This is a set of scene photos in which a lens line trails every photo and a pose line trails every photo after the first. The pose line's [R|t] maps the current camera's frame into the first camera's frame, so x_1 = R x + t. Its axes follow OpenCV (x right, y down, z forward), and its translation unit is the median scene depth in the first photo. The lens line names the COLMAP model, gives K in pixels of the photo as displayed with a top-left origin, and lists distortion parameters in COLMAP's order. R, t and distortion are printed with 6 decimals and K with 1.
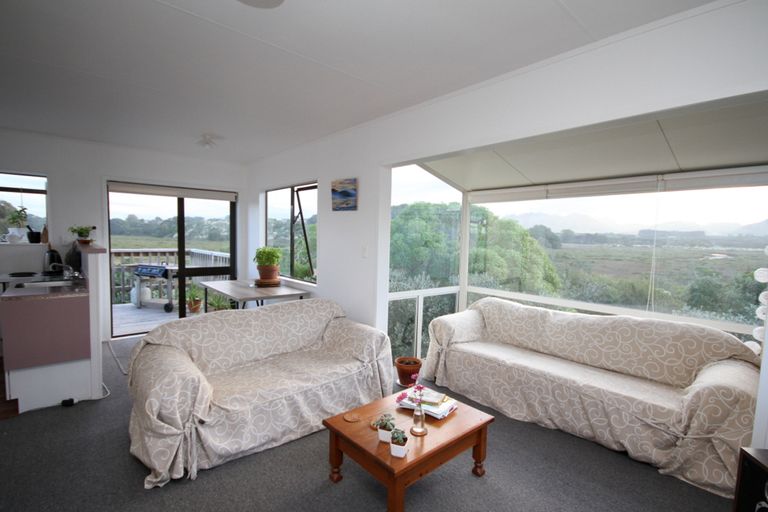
lens RADIAL K [[363.3, 0, 384.0], [0, 363.3, 256.0], [0, 0, 1]] dist [-0.002959, -0.000707]
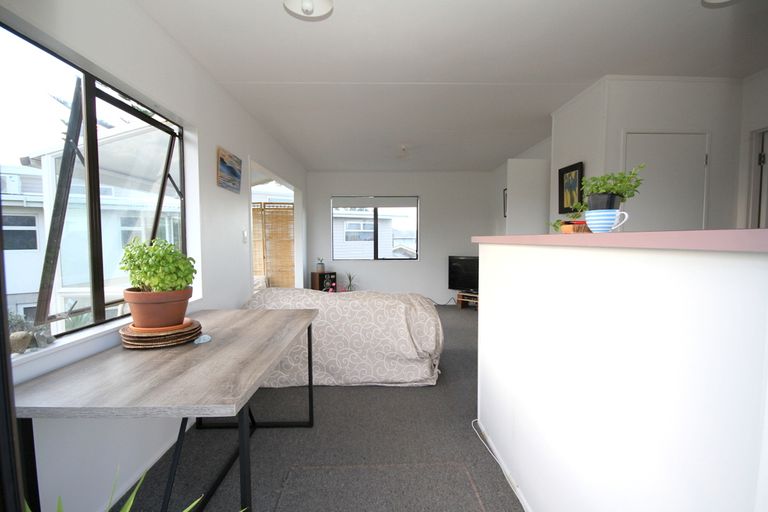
lens RADIAL K [[355.9, 0, 384.0], [0, 355.9, 256.0], [0, 0, 1]] dist [-0.001041, -0.000423]
pose [[-0.761124, -0.050407, 0.646645, -0.914407], [0.022272, 0.994356, 0.103727, -0.049861], [-0.648224, 0.093351, -0.755706, 1.390900]]
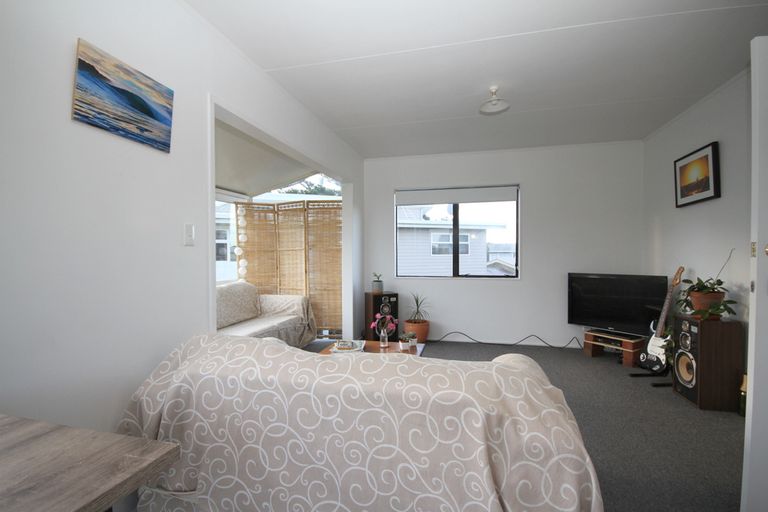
lens RADIAL K [[355.9, 0, 384.0], [0, 355.9, 256.0], [0, 0, 1]] dist [-0.001041, -0.000423]
pose [[-0.566241, -0.024633, 0.823871, -0.624306], [0.035394, 0.997905, 0.054163, 0.001913], [-0.823479, 0.059830, -0.564183, 0.984793]]
